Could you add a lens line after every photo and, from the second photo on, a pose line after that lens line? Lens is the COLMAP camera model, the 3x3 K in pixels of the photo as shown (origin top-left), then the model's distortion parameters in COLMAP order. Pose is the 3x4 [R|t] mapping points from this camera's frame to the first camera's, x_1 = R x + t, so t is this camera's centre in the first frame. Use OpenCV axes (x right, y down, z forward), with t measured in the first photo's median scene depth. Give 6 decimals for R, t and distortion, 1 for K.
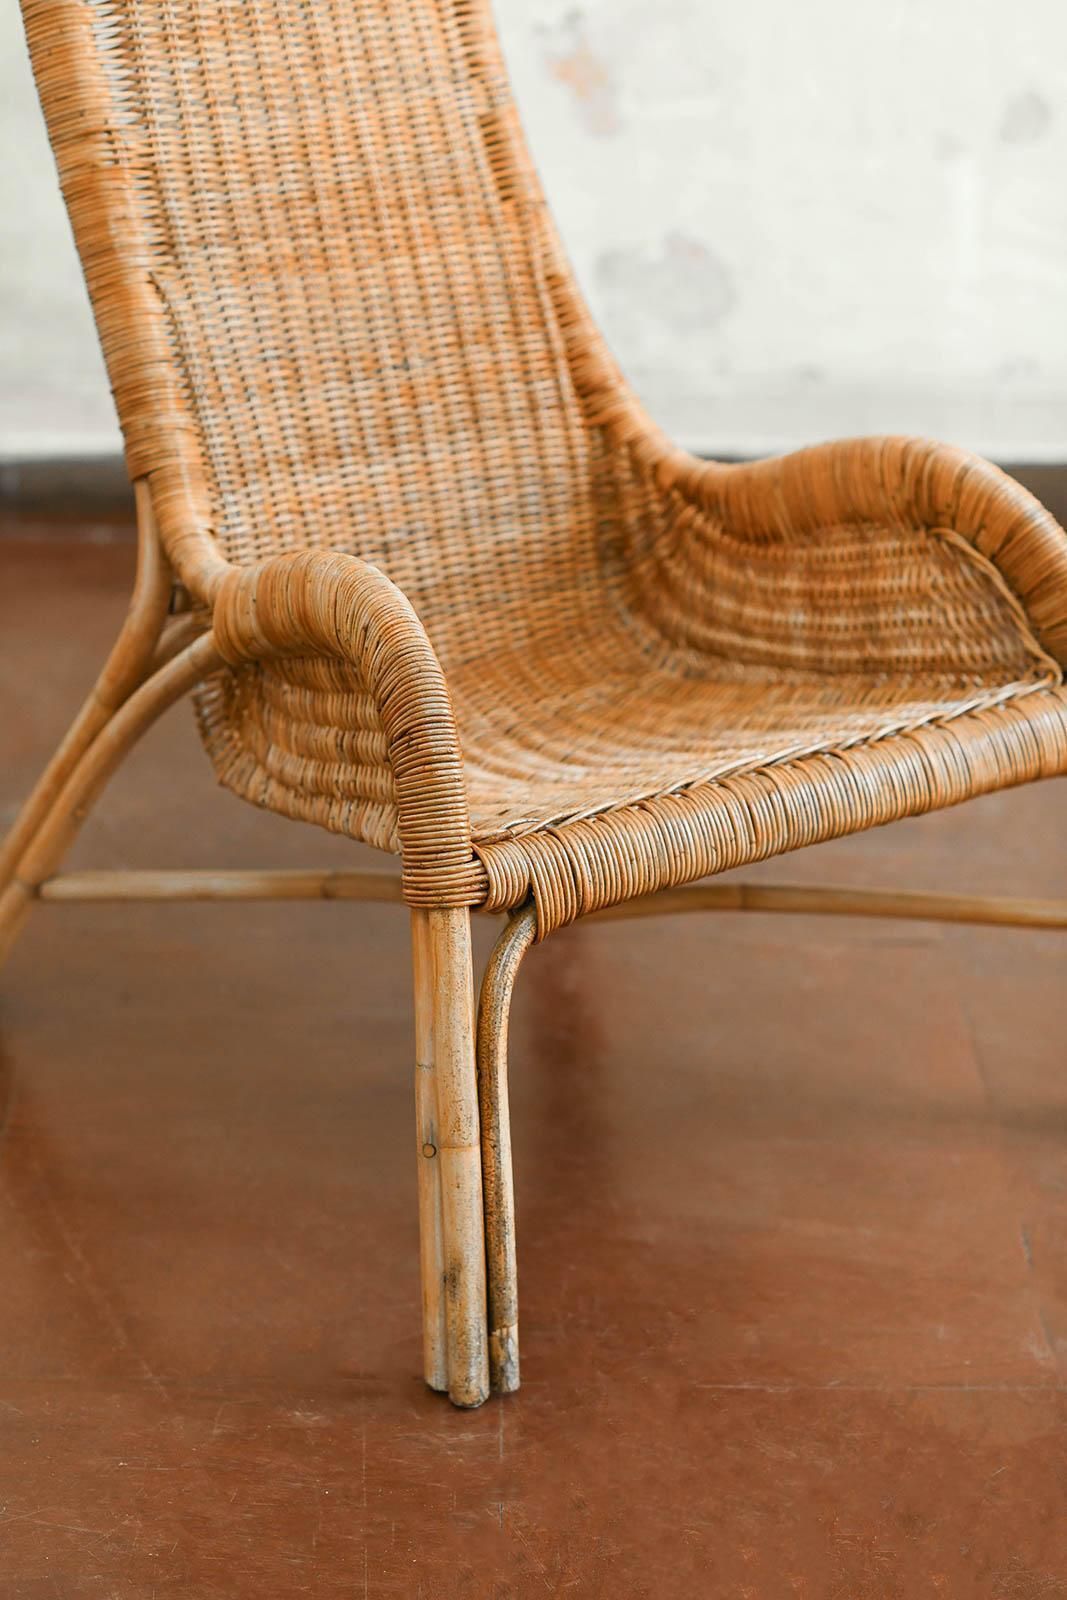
lens RADIAL K [[3995.7, 0, 534.3], [0, 3995.7, 744.7], [0, 0, 1]] dist [-0.112157, -0.382348]
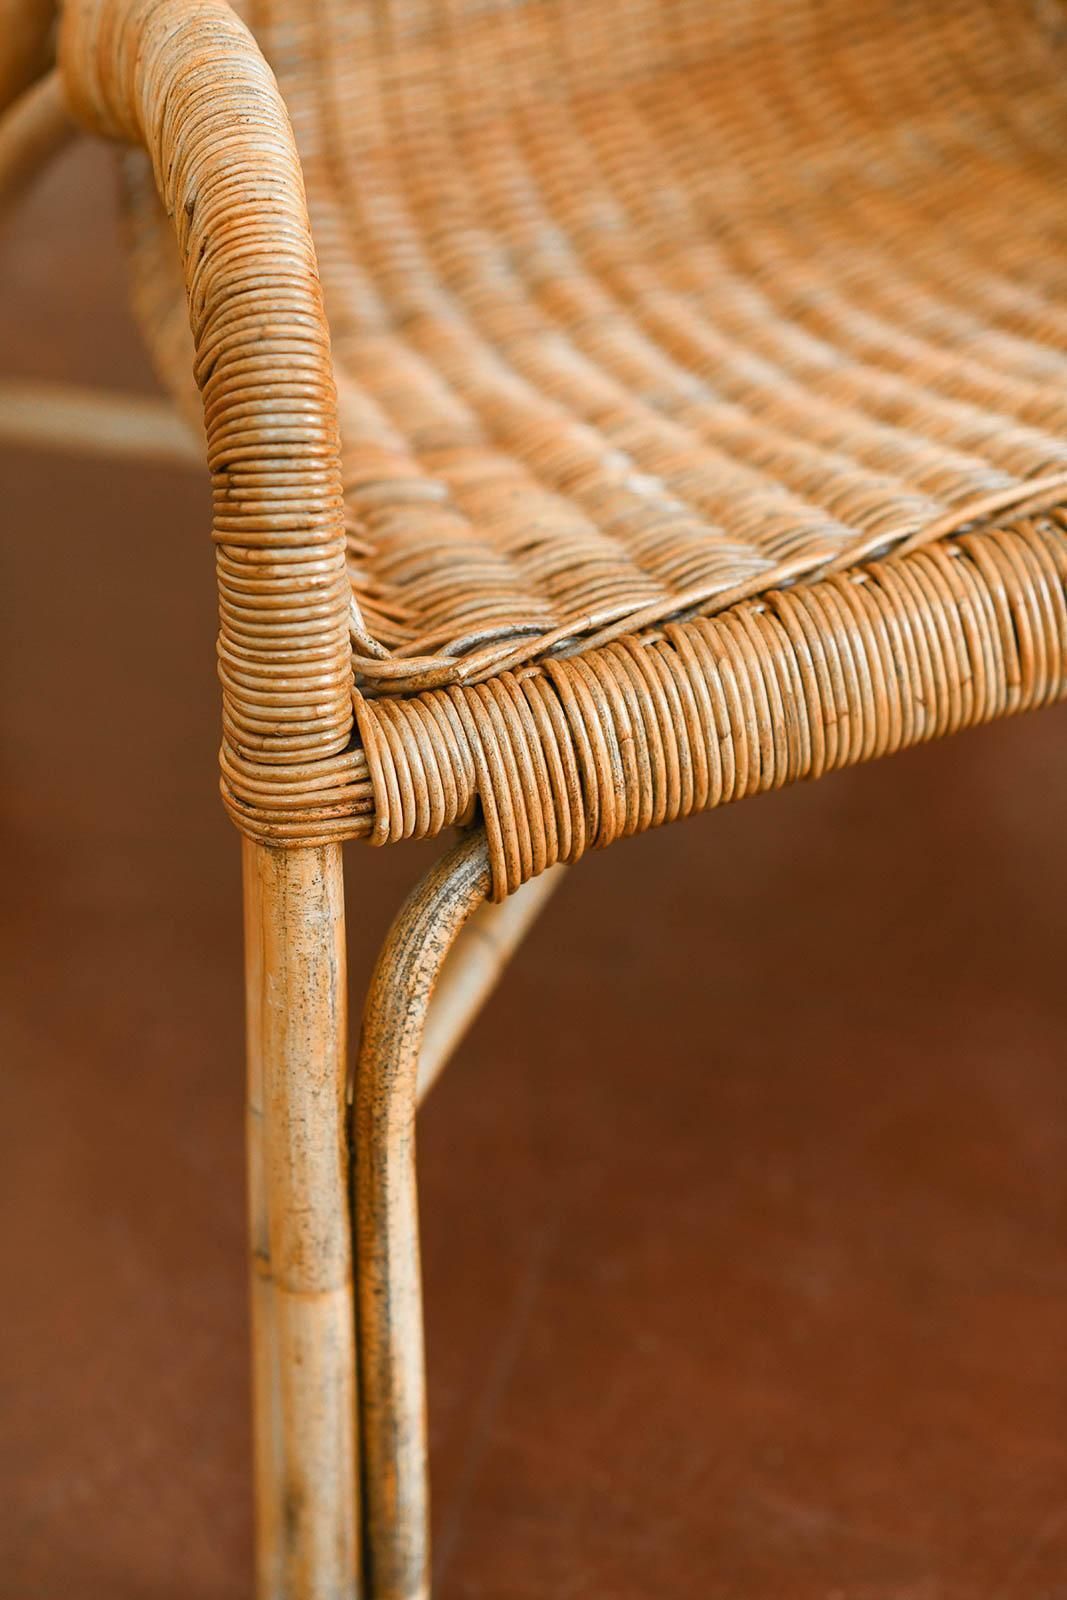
lens RADIAL K [[3995.7, 0, 534.3], [0, 3995.7, 744.7], [0, 0, 1]] dist [-0.112157, -0.382348]
pose [[0.970673, 0.121411, -0.207494, 0.089038], [-0.052849, 0.949755, 0.308499, -0.101266], [0.234524, -0.288486, 0.928318, 0.489170]]
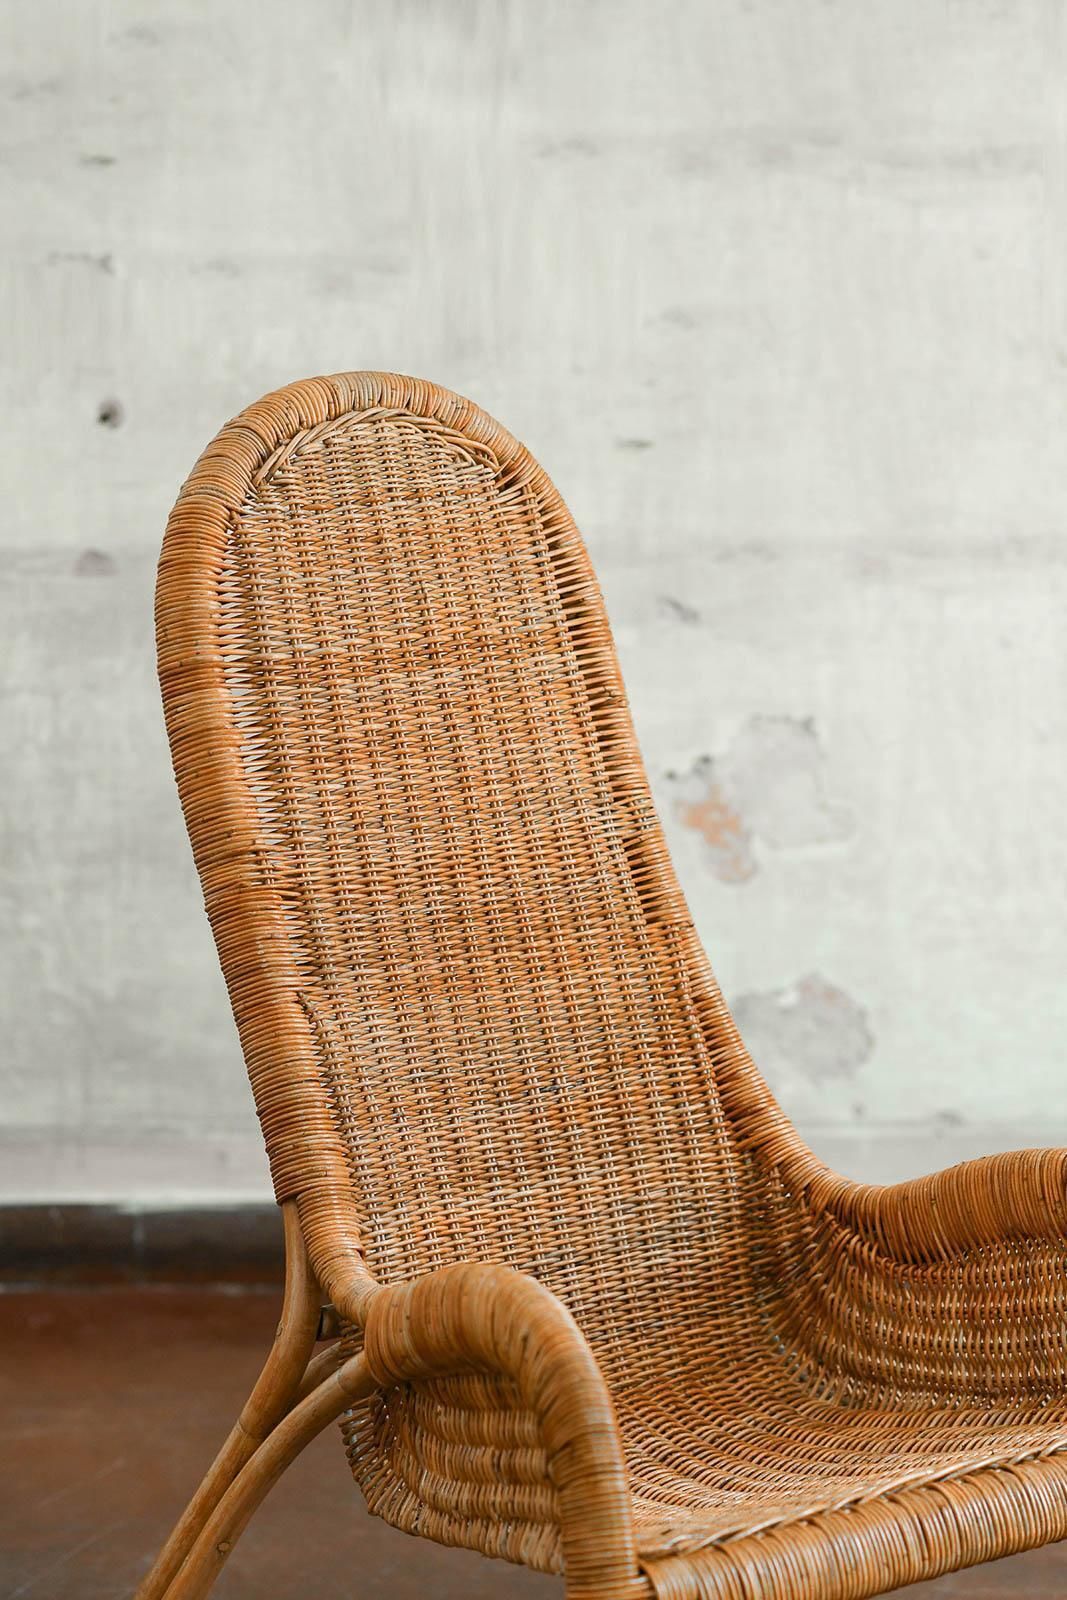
lens RADIAL K [[3995.7, 0, 534.3], [0, 3995.7, 744.7], [0, 0, 1]] dist [-0.112157, -0.382348]
pose [[0.999642, -0.013618, -0.023015, -0.013656], [0.008659, 0.979090, -0.203241, 0.023327], [0.025302, 0.202969, 0.978858, 0.016078]]
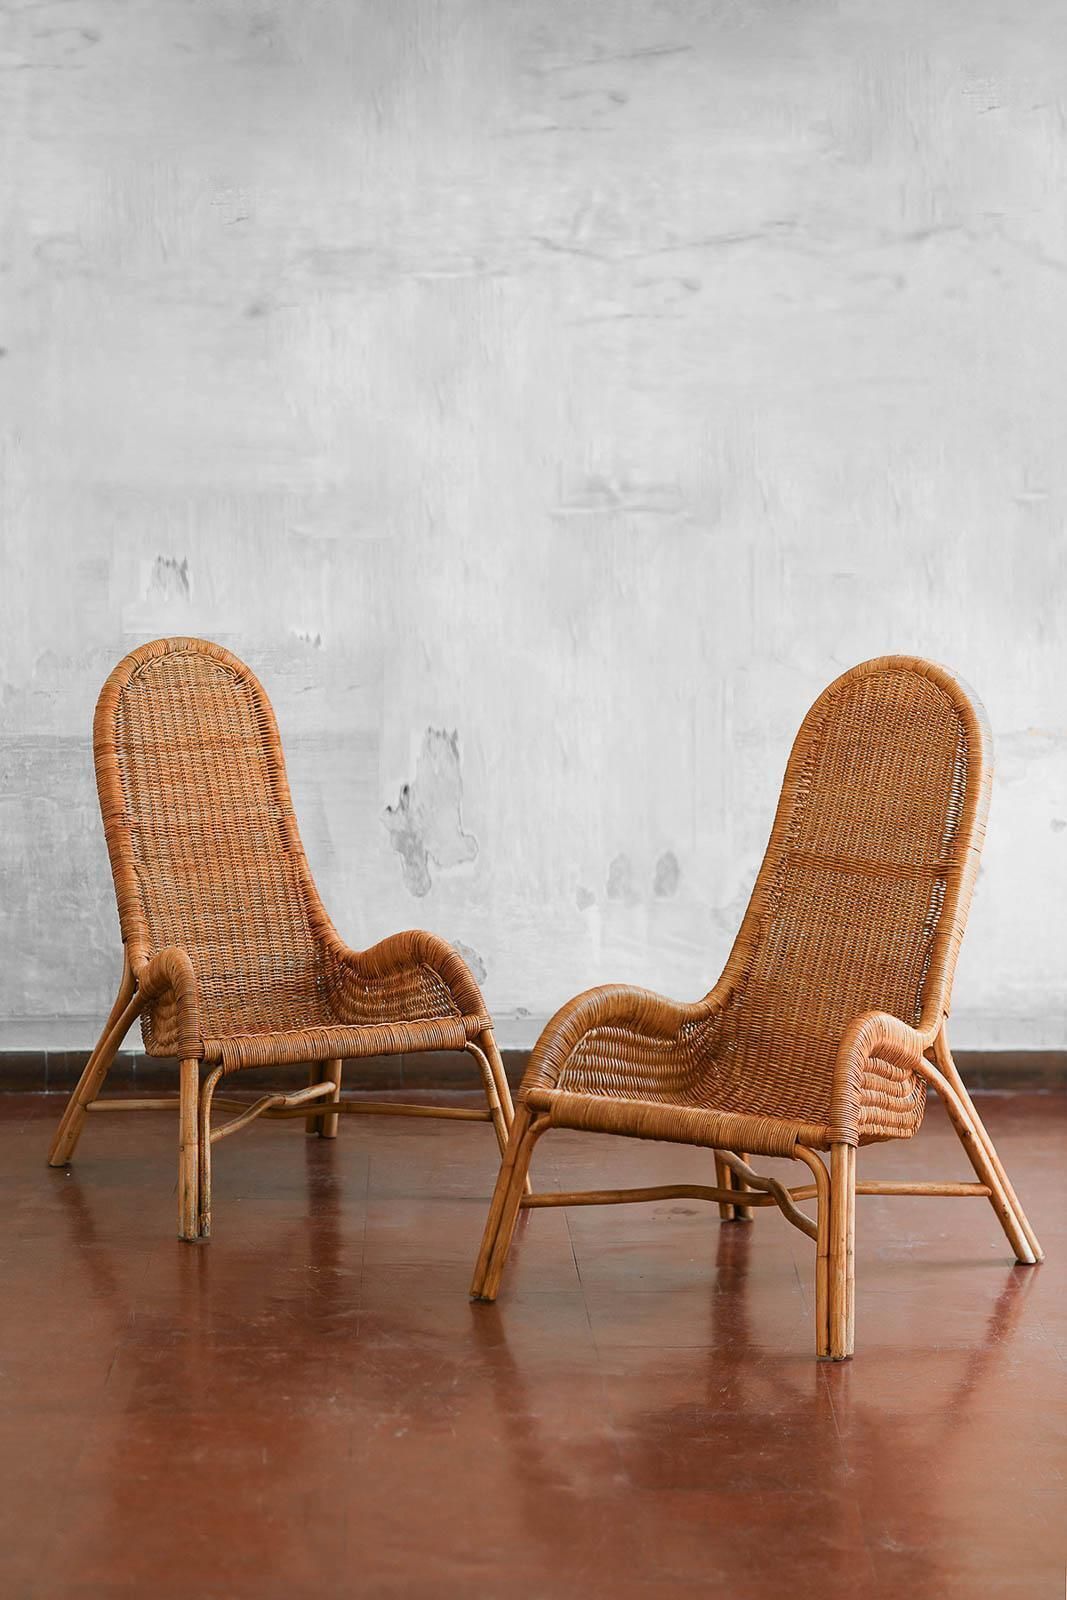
lens RADIAL K [[3279.4, 0, 506.2], [0, 3279.4, 909.7], [0, 0, 1]] dist [-0.061632, -0.061102]
pose [[0.990330, 0.010695, -0.138315, 0.446646], [-0.041753, 0.973774, -0.223653, 0.384528], [0.132296, 0.227265, 0.964805, -1.059842]]
